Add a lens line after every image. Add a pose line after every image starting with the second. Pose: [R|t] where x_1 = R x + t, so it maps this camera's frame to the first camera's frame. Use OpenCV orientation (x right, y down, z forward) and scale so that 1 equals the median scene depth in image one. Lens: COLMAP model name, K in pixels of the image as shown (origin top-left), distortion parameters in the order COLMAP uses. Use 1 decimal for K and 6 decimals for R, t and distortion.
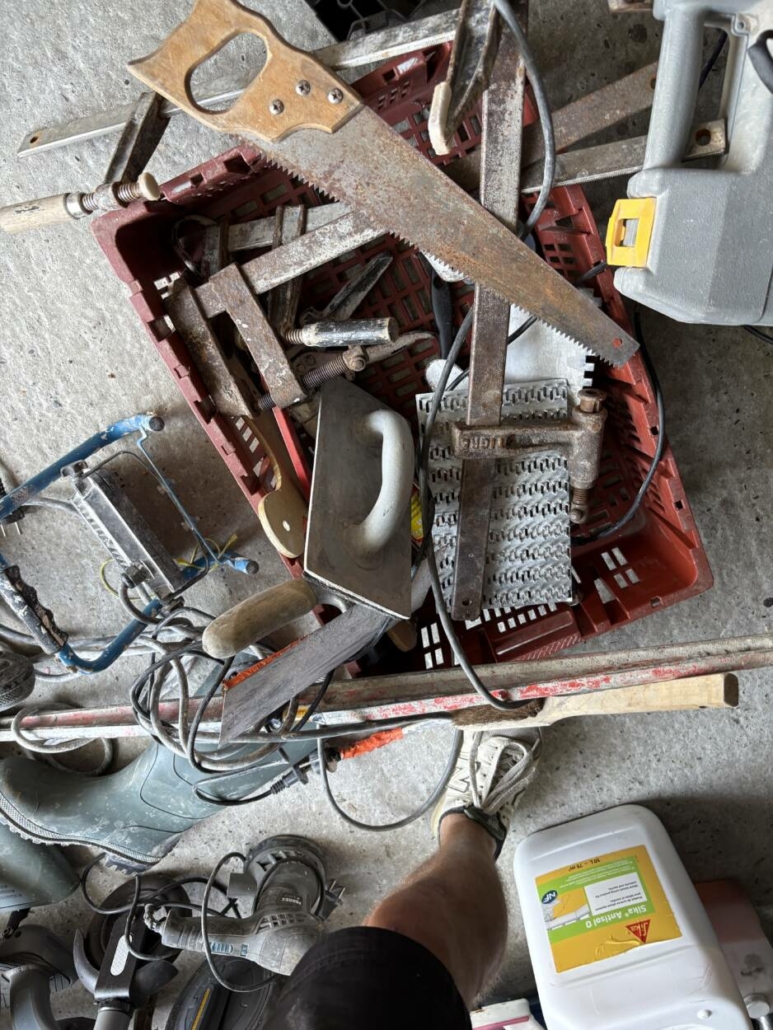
lens RADIAL K [[830.9, 0, 386.5], [0, 830.9, 515.0], [0, 0, 1]] dist [0.039024, -0.031911]
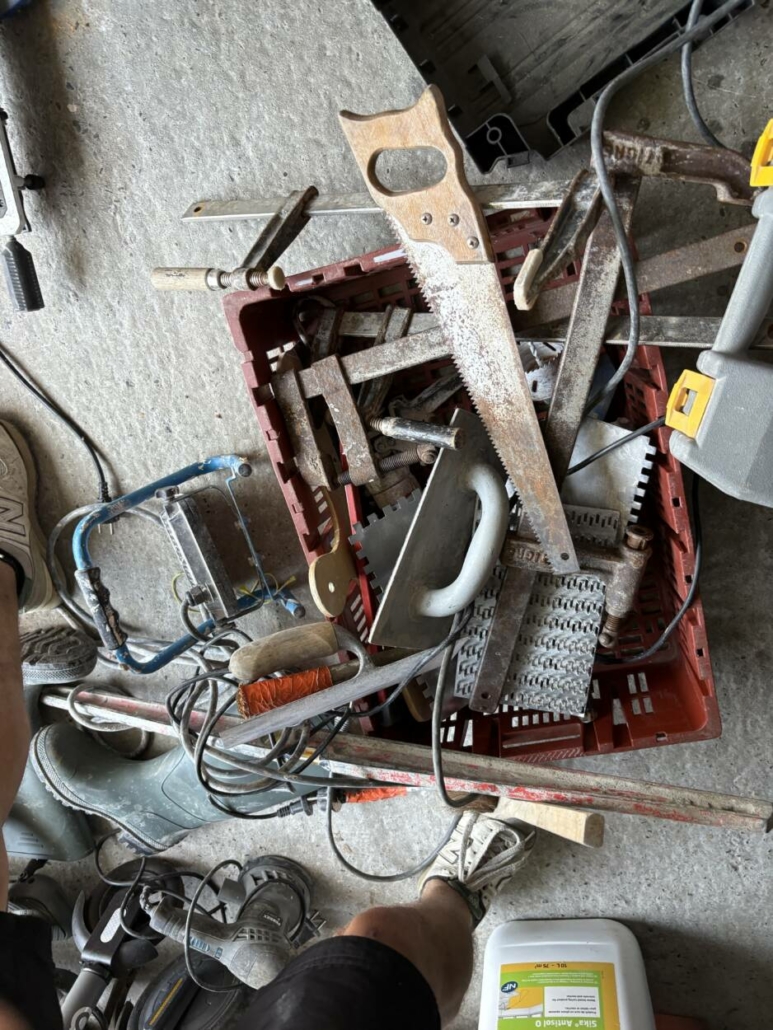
lens RADIAL K [[830.9, 0, 386.5], [0, 830.9, 515.0], [0, 0, 1]] dist [0.039024, -0.031911]
pose [[0.967707, 0.218389, -0.125894, 0.057159], [-0.221464, 0.975109, -0.010793, -0.074092], [0.120404, 0.038325, 0.991985, -0.074331]]
